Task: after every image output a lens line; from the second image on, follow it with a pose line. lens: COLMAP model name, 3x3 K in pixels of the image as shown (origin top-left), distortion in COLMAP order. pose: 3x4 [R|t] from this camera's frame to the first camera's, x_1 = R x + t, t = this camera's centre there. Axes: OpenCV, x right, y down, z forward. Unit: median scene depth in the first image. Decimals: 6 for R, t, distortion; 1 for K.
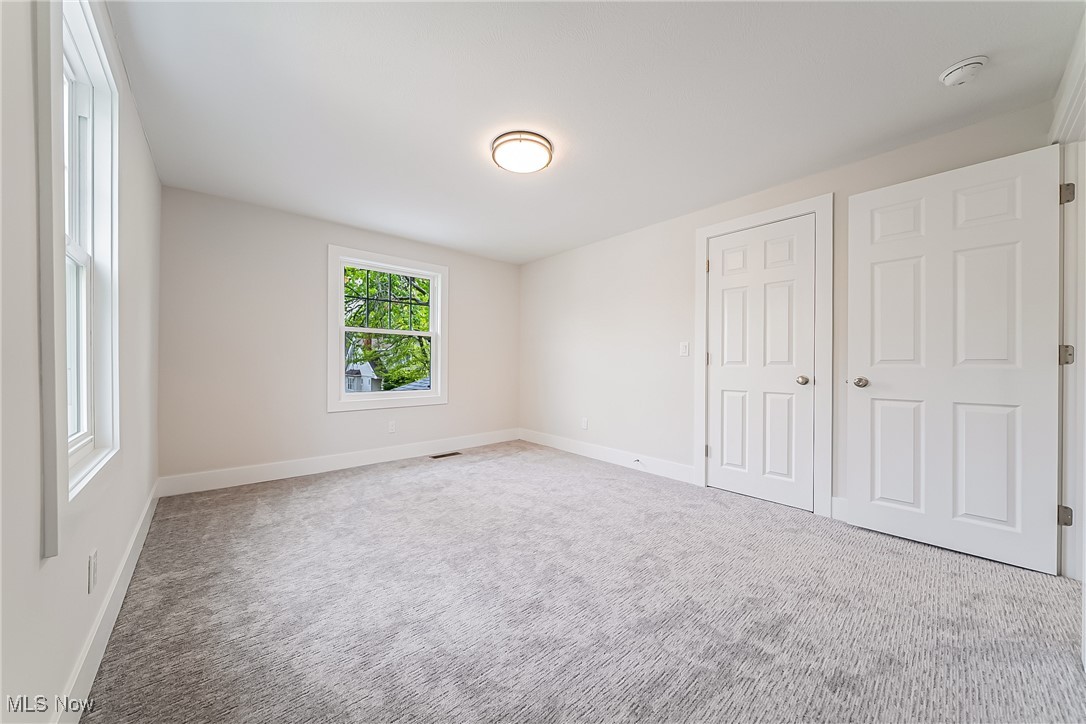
lens RADIAL K [[374.2, 0, 543.2], [0, 374.2, 361.8], [0, 0, 1]] dist [0.000054, 0.000006]
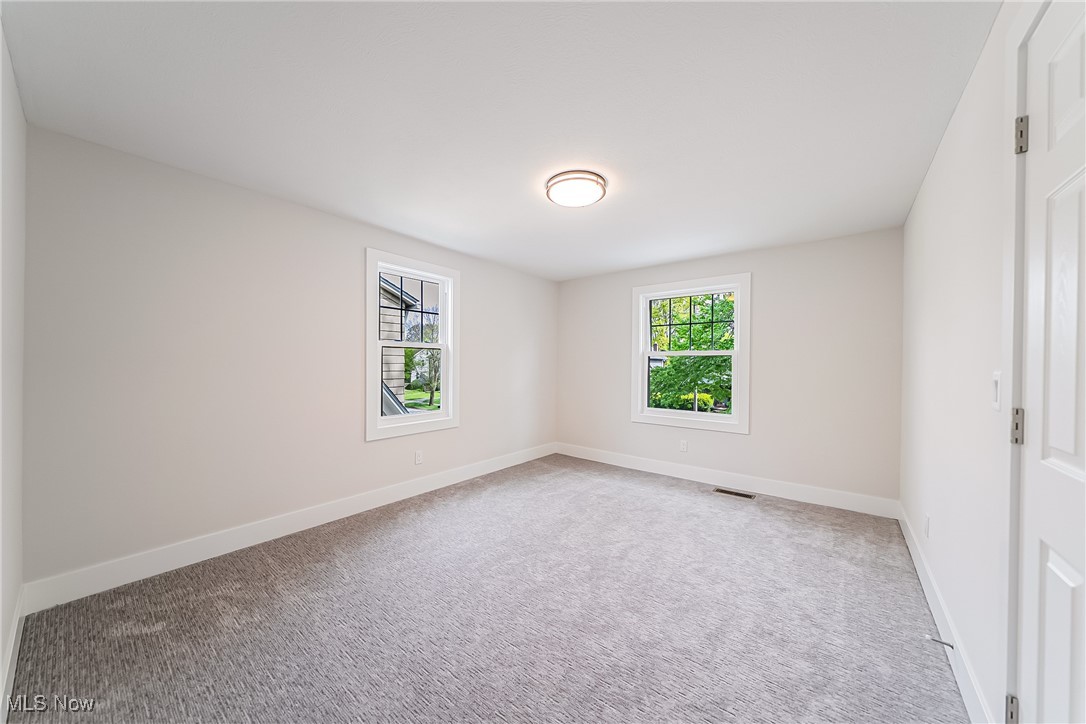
lens RADIAL K [[374.2, 0, 544.1], [0, 374.2, 365.9], [0, 0, 1]] dist [0.000054, 0.000006]
pose [[0.166648, 0.002403, -0.986014, 0.631066], [-0.000213, 0.999997, 0.002401, -0.057822], [0.986016, -0.000190, 0.166648, 0.506163]]
